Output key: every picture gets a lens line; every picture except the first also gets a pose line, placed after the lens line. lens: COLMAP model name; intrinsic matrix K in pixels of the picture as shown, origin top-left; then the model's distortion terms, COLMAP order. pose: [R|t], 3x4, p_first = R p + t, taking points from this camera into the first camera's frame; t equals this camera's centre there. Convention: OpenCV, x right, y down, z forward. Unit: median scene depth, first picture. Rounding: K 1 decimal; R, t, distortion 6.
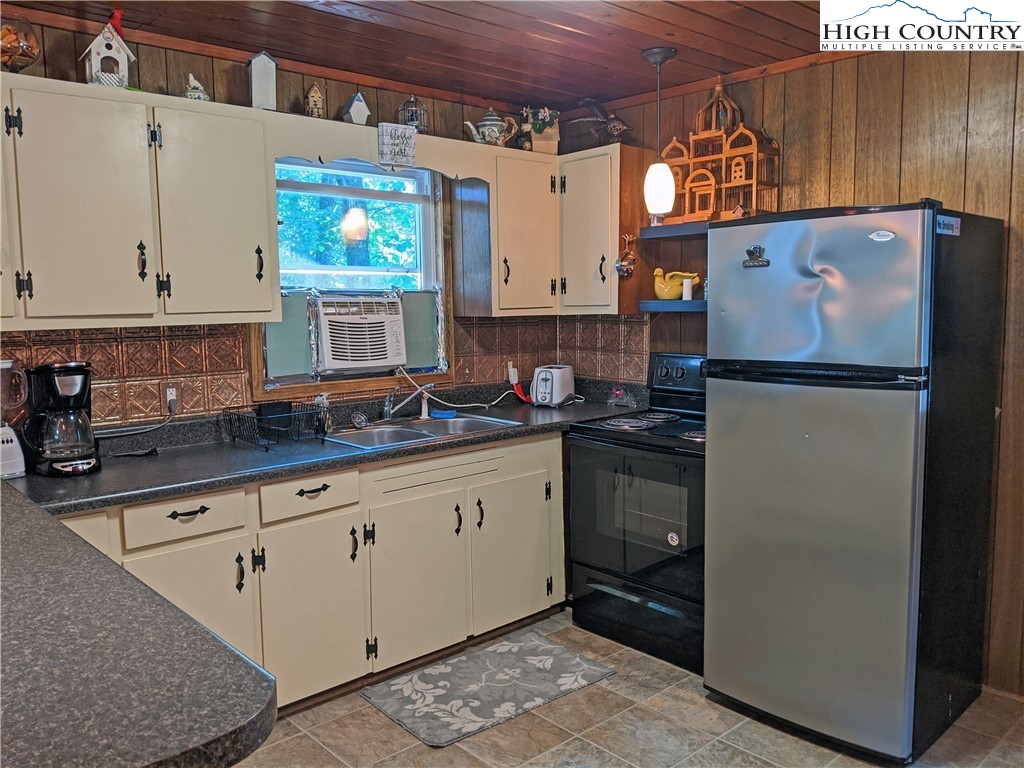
lens RADIAL K [[821.7, 0, 517.6], [0, 821.7, 380.0], [0, 0, 1]] dist [0.114253, -0.262841]
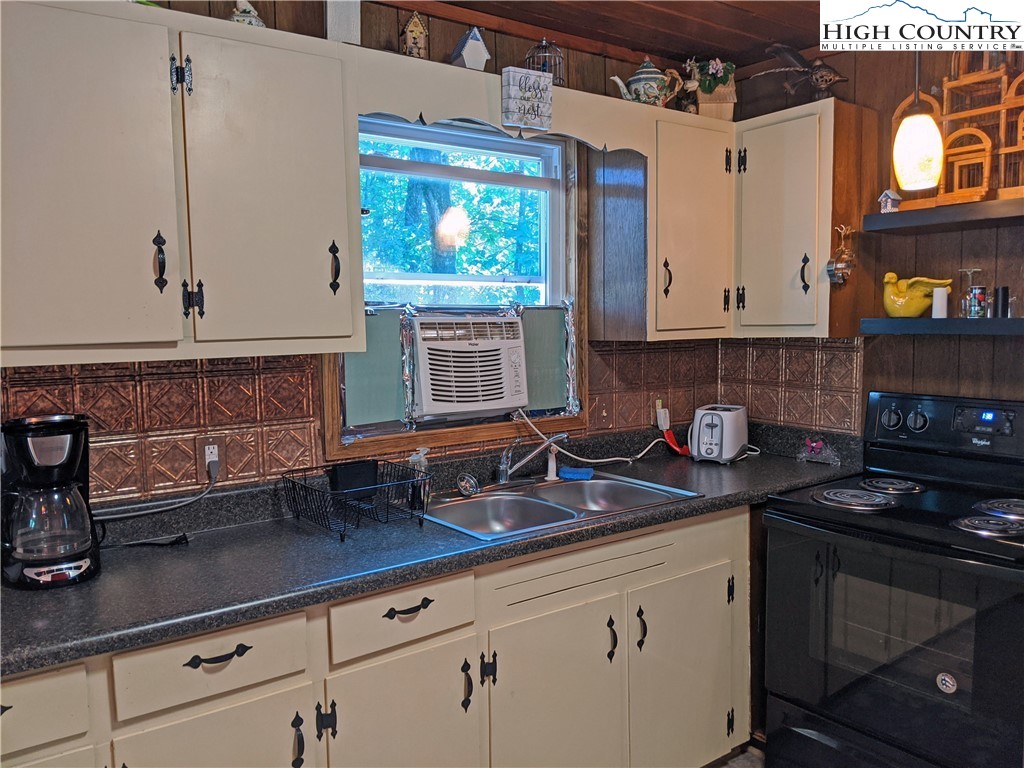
lens RADIAL K [[821.7, 0, 517.6], [0, 821.7, 380.0], [0, 0, 1]] dist [0.114253, -0.262841]
pose [[0.995522, 0.004126, -0.094437, -0.083282], [-0.006255, 0.999733, -0.022265, -0.028679], [0.094320, 0.022756, 0.995282, 0.292784]]
